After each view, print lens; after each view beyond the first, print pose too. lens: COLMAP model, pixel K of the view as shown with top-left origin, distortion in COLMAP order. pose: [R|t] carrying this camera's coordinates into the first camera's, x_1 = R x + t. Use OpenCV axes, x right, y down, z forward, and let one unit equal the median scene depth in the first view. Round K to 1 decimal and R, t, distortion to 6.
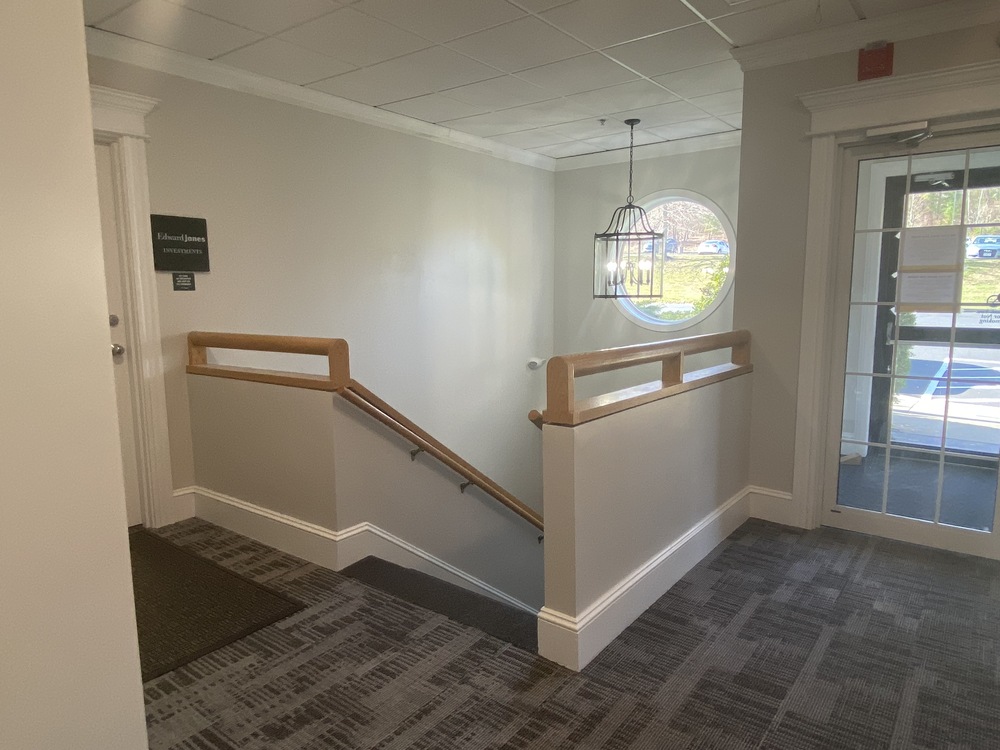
lens RADIAL K [[649.4, 0, 499.3], [0, 649.4, 375.8], [0, 0, 1]] dist [0.001850, 0.000062]
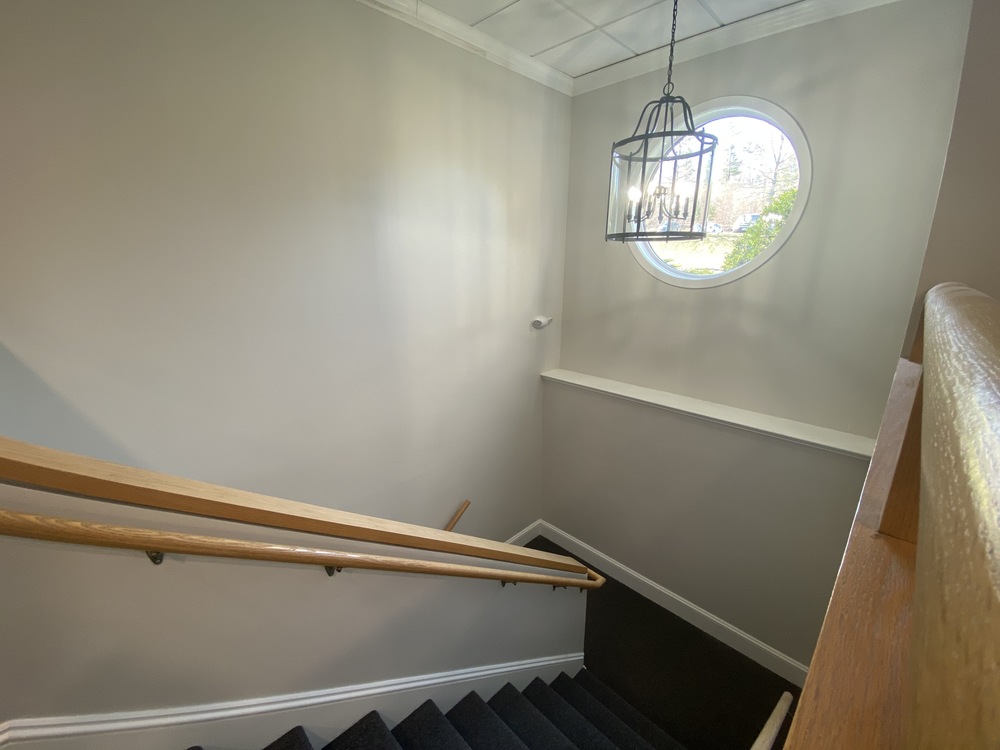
lens RADIAL K [[409.4, 0, 504.1], [0, 409.4, 376.1], [0, 0, 1]] dist [-0.004783, -0.000909]
pose [[0.992672, 0.036683, -0.115135, 0.087792], [-0.020472, 0.990089, 0.138941, -0.027404], [0.119091, -0.135565, 0.983585, 0.501425]]
